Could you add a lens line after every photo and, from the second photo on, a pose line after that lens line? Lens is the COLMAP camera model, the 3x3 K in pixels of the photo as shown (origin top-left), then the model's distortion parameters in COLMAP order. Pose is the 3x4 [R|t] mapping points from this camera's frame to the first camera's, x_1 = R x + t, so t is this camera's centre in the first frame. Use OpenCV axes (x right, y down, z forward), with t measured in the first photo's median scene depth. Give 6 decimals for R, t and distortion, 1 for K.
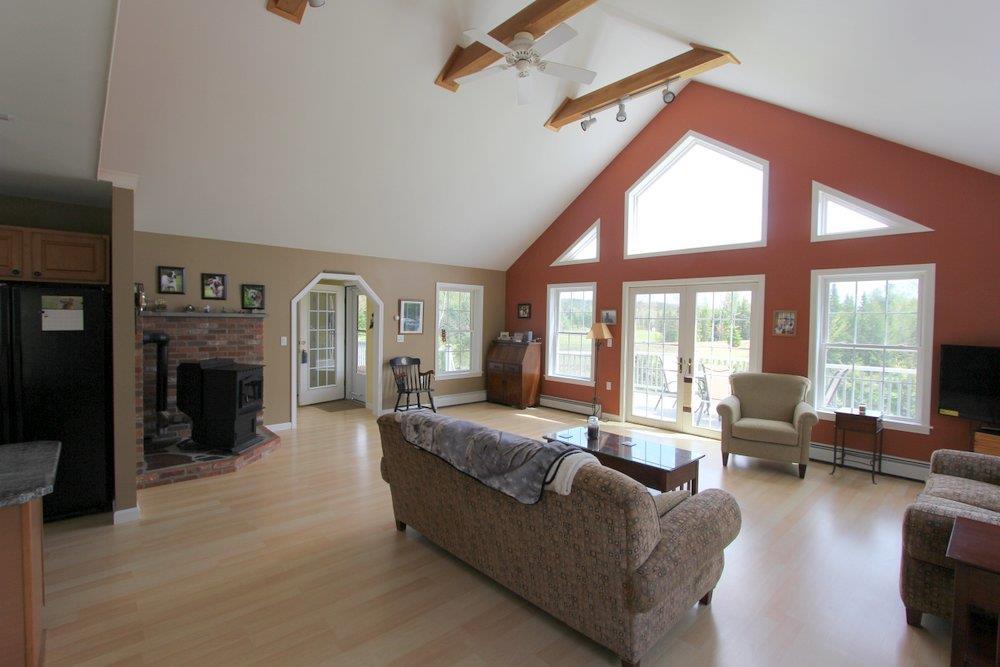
lens RADIAL K [[458.2, 0, 502.9], [0, 458.2, 332.8], [0, 0, 1]] dist [-0.025207, 0.001324]
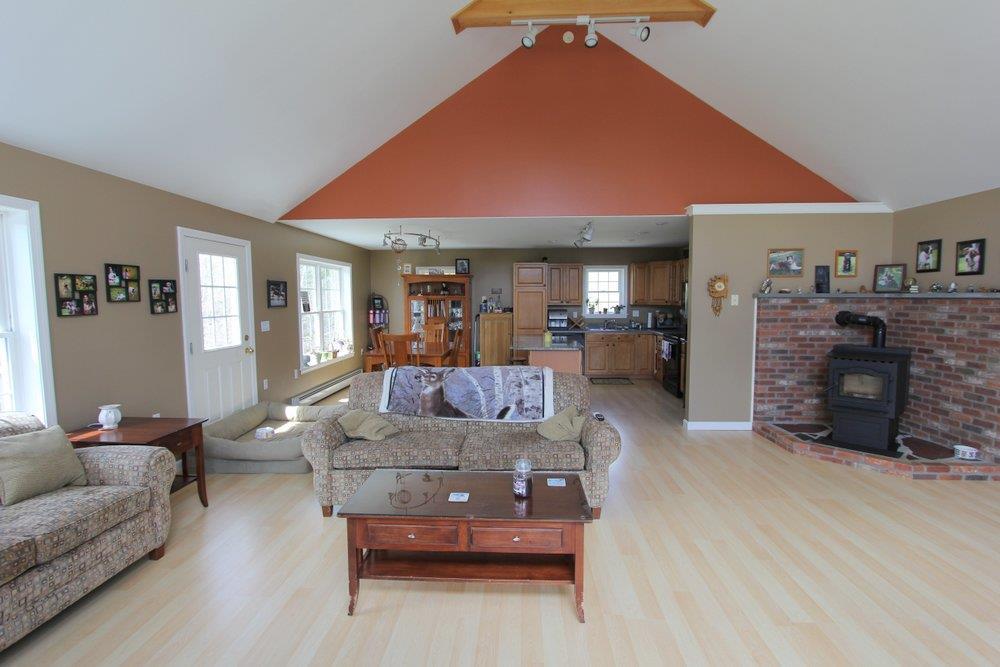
lens RADIAL K [[458.2, 0, 497.3], [0, 458.2, 332.6], [0, 0, 1]] dist [-0.025207, 0.001324]
pose [[-0.711265, 0.041378, -0.701705, 0.438108], [-0.026574, 0.995969, 0.085667, -0.020416], [0.702421, 0.079579, -0.707299, 0.974047]]
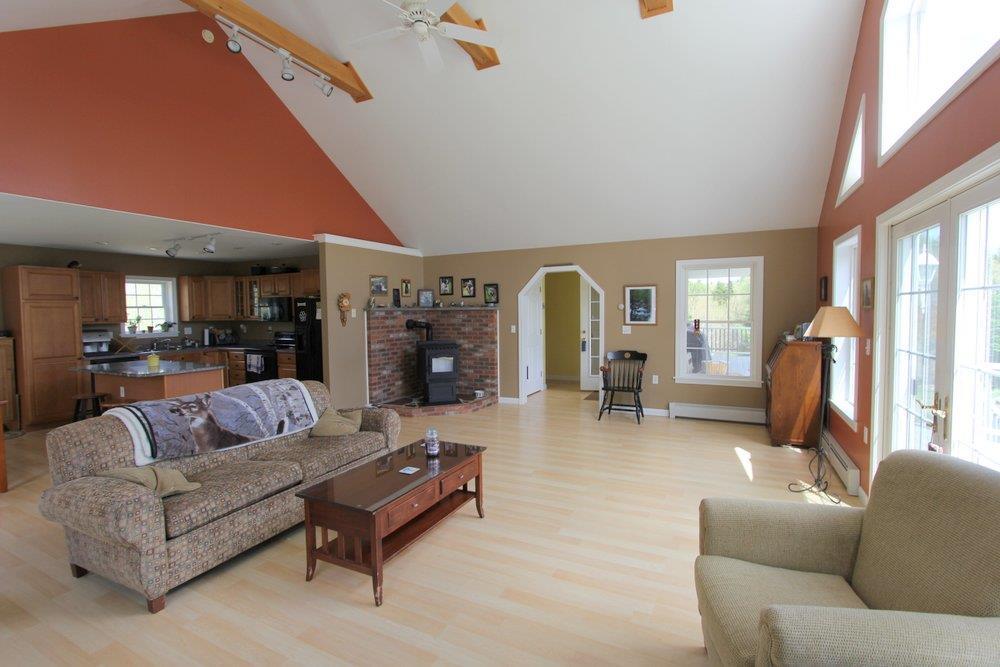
lens RADIAL K [[458.2, 0, 499.0], [0, 458.2, 331.3], [0, 0, 1]] dist [-0.025207, 0.001324]
pose [[0.358445, 0.024323, -0.933234, 0.681154], [-0.008998, 0.999704, 0.022599, -0.002815], [0.933507, 0.000297, 0.358558, 0.586404]]
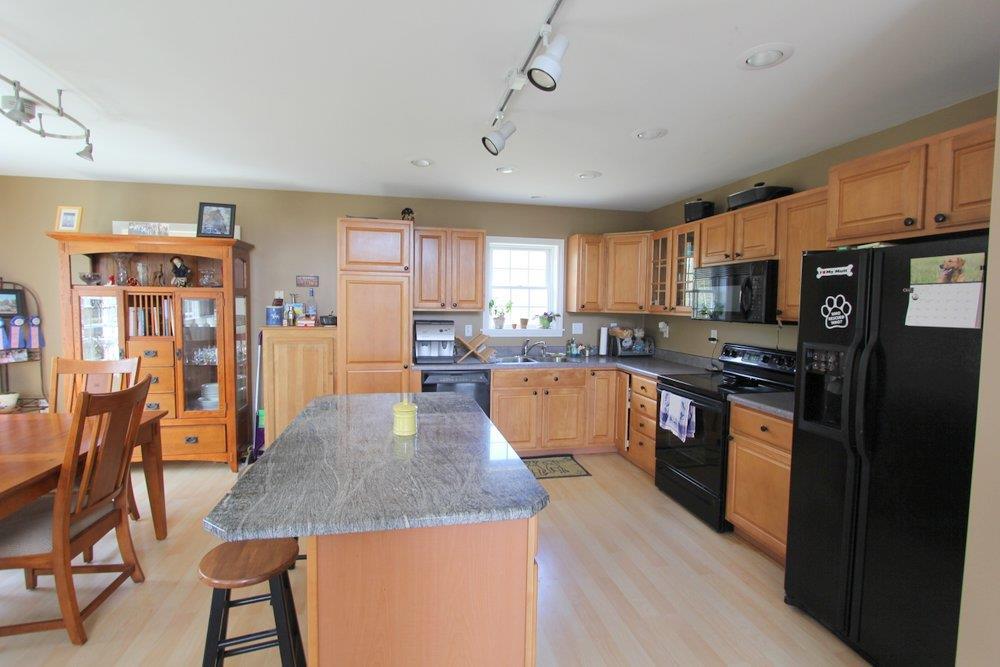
lens RADIAL K [[458.2, 0, 507.4], [0, 458.2, 332.7], [0, 0, 1]] dist [-0.025207, 0.001324]
pose [[-0.482750, 0.034924, -0.875062, -0.197518], [-0.046545, 0.996769, 0.065459, -0.005791], [0.874521, 0.072330, -0.479564, 0.481361]]
